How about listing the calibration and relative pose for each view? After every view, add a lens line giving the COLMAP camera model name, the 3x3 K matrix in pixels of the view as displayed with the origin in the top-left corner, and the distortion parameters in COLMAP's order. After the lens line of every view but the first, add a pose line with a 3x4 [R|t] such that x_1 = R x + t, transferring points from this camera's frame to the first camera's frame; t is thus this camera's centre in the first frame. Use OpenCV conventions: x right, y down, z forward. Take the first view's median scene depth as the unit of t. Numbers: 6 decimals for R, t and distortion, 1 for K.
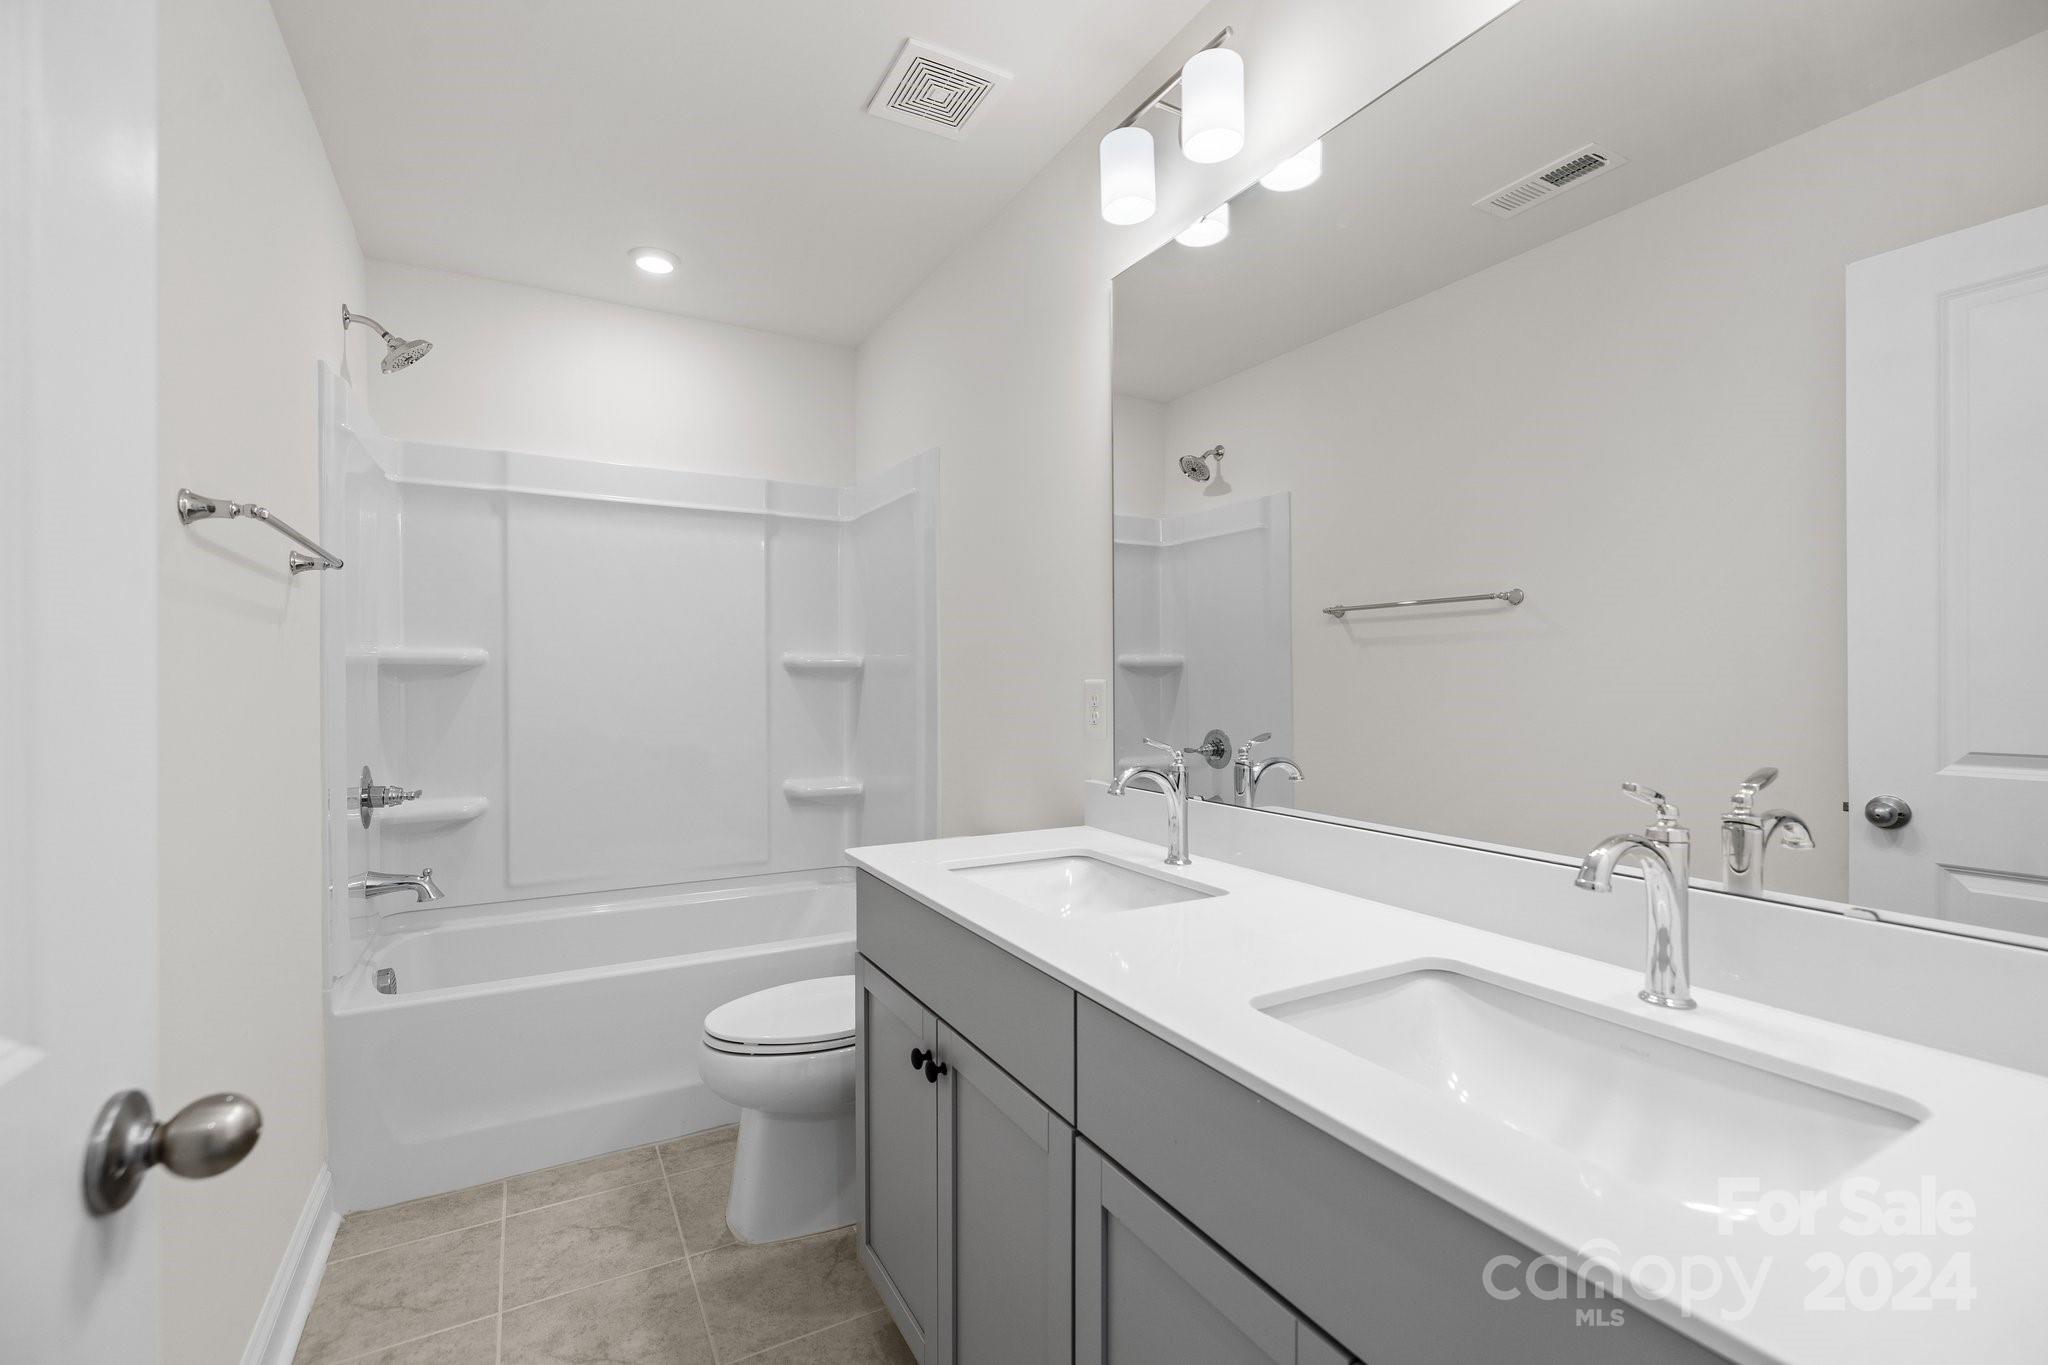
lens RADIAL K [[896.8, 0, 1017.7], [0, 896.8, 676.8], [0, 0, 1]] dist [-0.000140, 0.000466]
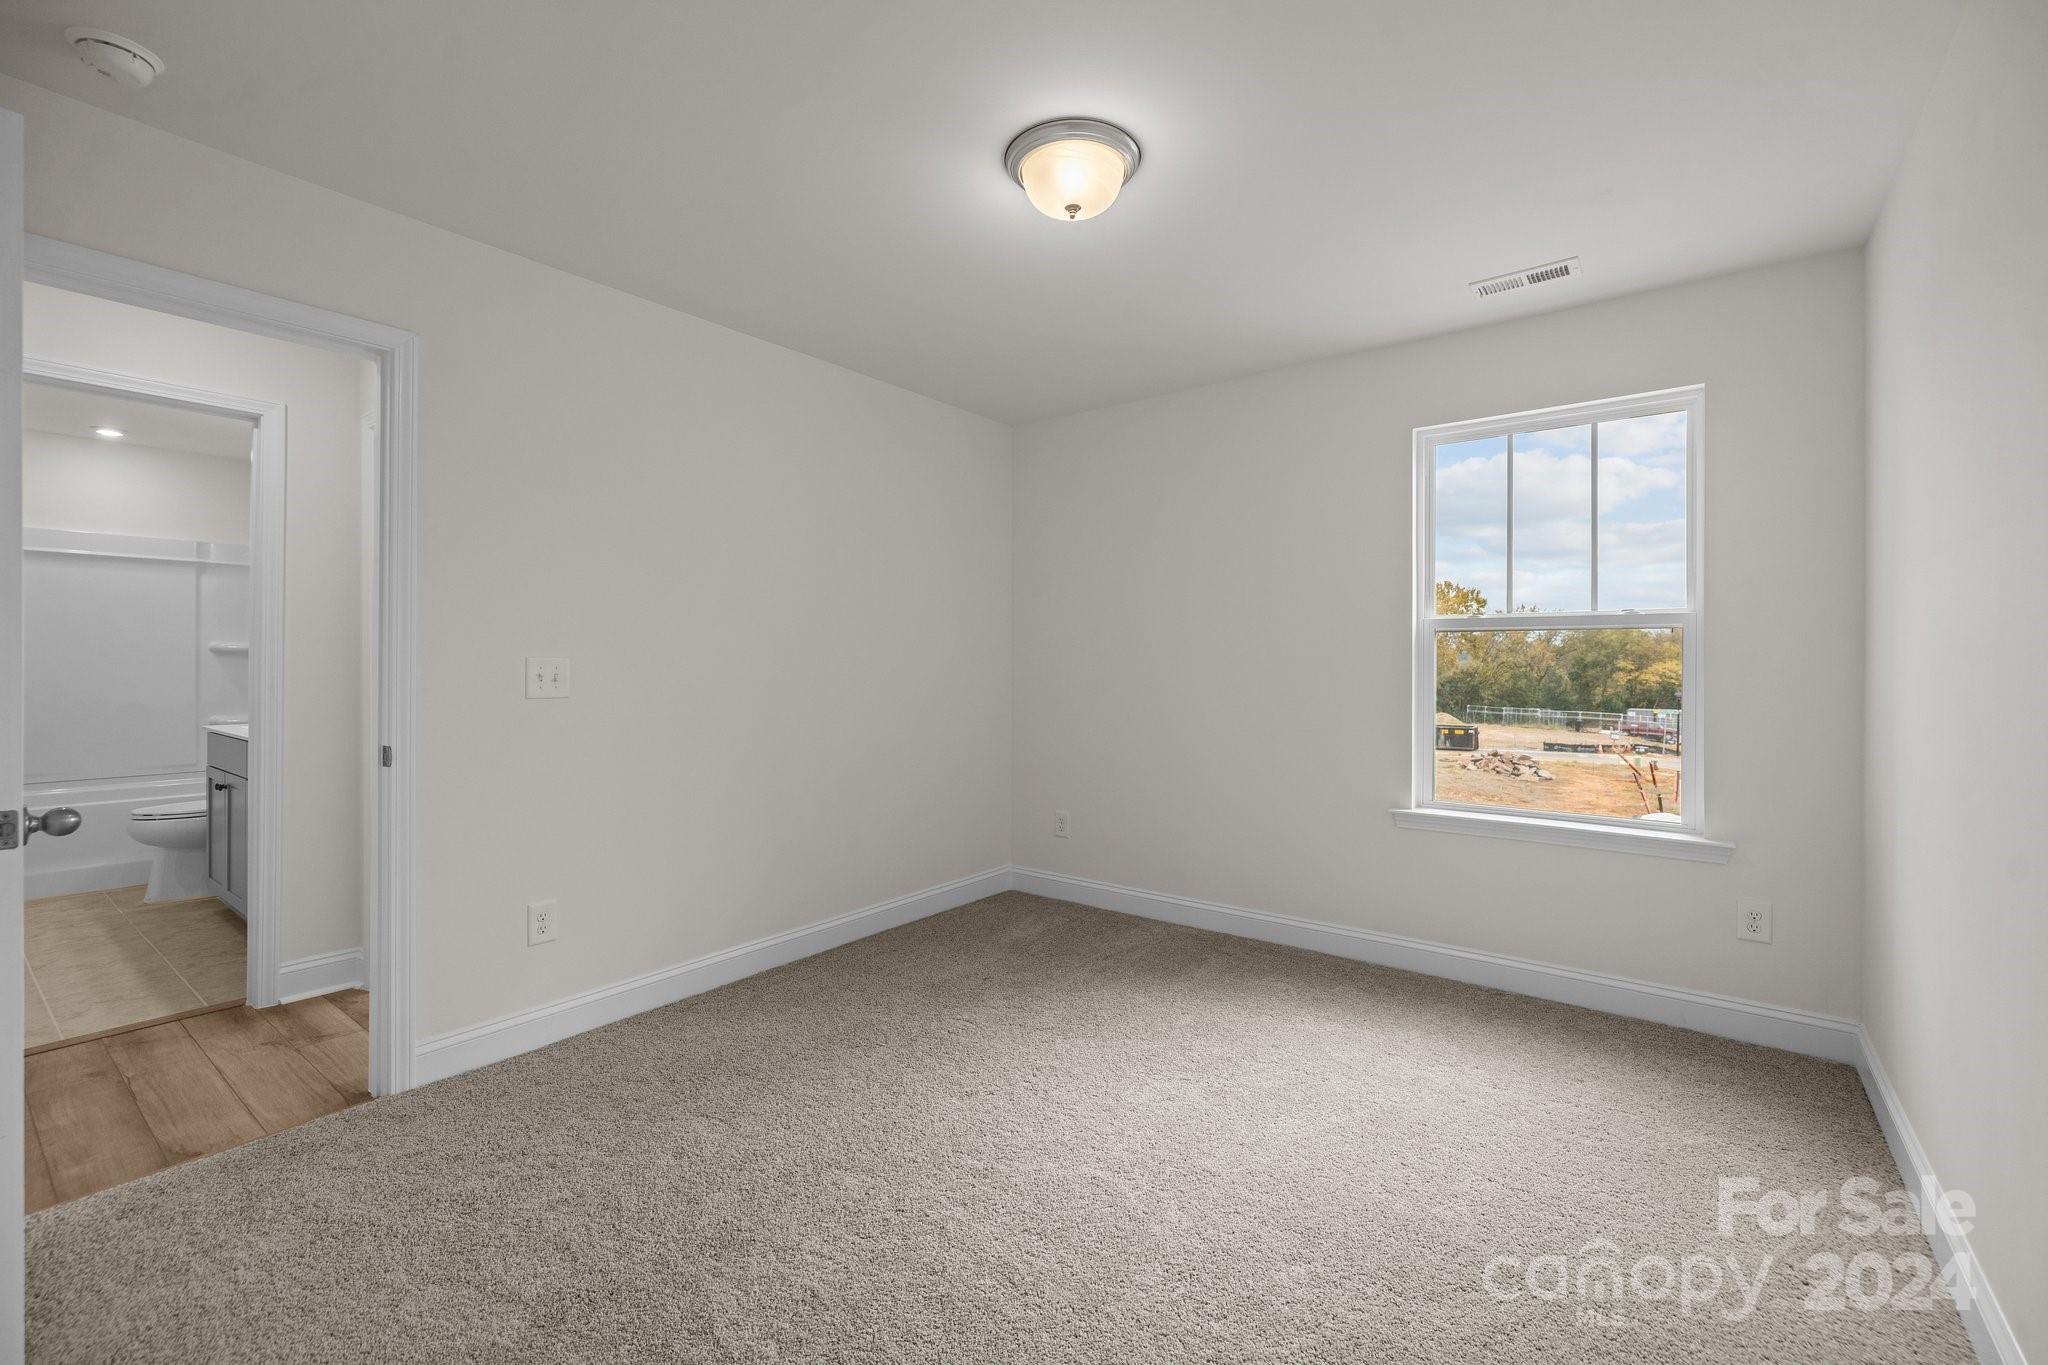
lens RADIAL K [[879.4, 0, 1017.6], [0, 879.4, 665.6], [0, 0, 1]] dist [-0.000026, 0.000112]
pose [[0.921808, 0.008127, 0.387561, 0.599788], [-0.005841, 0.999958, -0.007075, 0.025255], [-0.387603, 0.004258, 0.921817, -1.345571]]
